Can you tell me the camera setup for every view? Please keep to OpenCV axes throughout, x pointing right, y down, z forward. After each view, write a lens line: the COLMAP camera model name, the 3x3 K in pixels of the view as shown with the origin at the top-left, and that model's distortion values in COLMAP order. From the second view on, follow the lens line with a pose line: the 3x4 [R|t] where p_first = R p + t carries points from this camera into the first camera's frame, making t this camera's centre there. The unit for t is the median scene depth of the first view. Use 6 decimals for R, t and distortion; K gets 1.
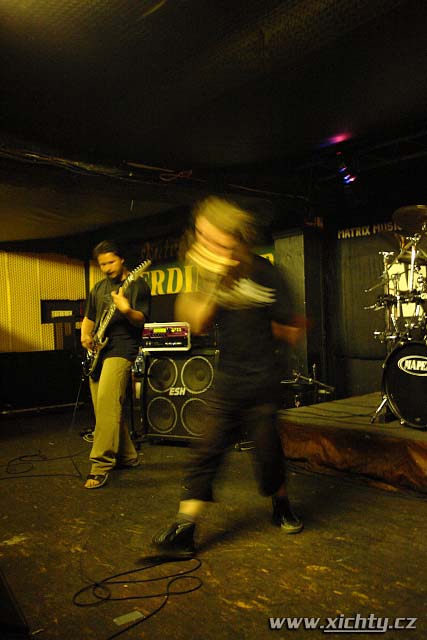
lens RADIAL K [[596.0, 0, 213.4], [0, 596.0, 321.2], [0, 0, 1]] dist [0.058351, 0.000000]
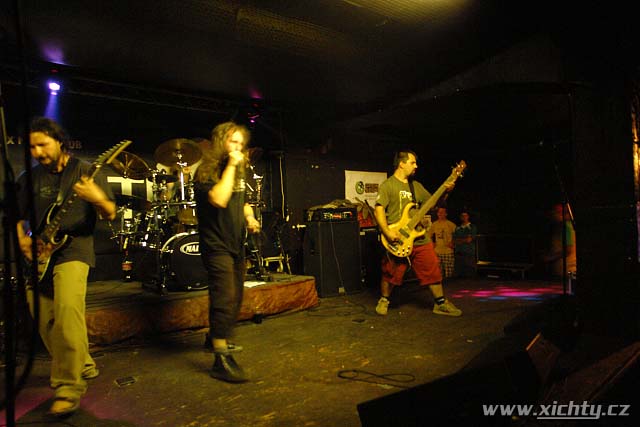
lens RADIAL K [[465.3, 0, 323.5], [0, 465.3, 212.6], [0, 0, 1]] dist [-0.038818, 0.013804]
pose [[-0.021673, 0.043685, 0.998810, -0.676370], [0.029088, 0.998649, -0.043047, 0.034534], [-0.999342, 0.028120, -0.022914, 0.567700]]
